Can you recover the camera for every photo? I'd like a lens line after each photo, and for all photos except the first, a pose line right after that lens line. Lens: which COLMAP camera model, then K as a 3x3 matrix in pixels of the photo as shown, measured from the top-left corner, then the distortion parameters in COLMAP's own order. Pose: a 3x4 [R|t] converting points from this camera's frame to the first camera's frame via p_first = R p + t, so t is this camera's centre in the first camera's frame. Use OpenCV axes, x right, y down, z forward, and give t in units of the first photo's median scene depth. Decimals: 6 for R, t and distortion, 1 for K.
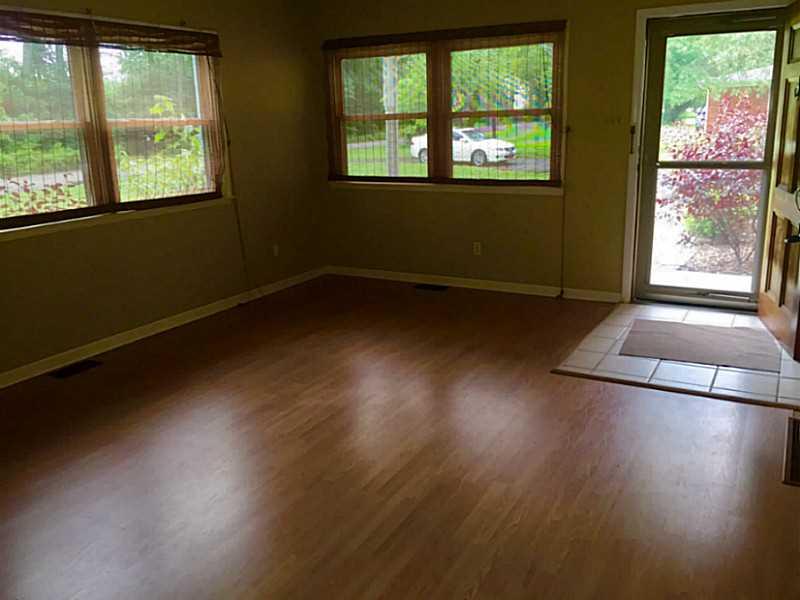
lens RADIAL K [[699.9, 0, 401.2], [0, 699.9, 299.1], [0, 0, 1]] dist [0.003295, -0.004117]
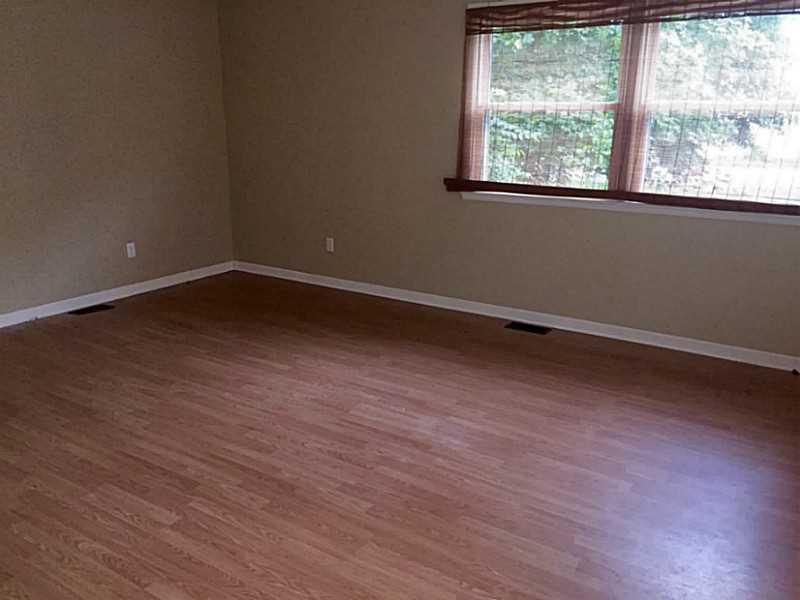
lens RADIAL K [[699.9, 0, 400.4], [0, 699.9, 300.2], [0, 0, 1]] dist [0.003295, -0.004117]
pose [[-0.085369, 0.294012, -0.951982, 0.589721], [-0.243495, 0.920341, 0.306076, -0.228758], [0.966138, 0.257932, -0.006979, 0.793912]]
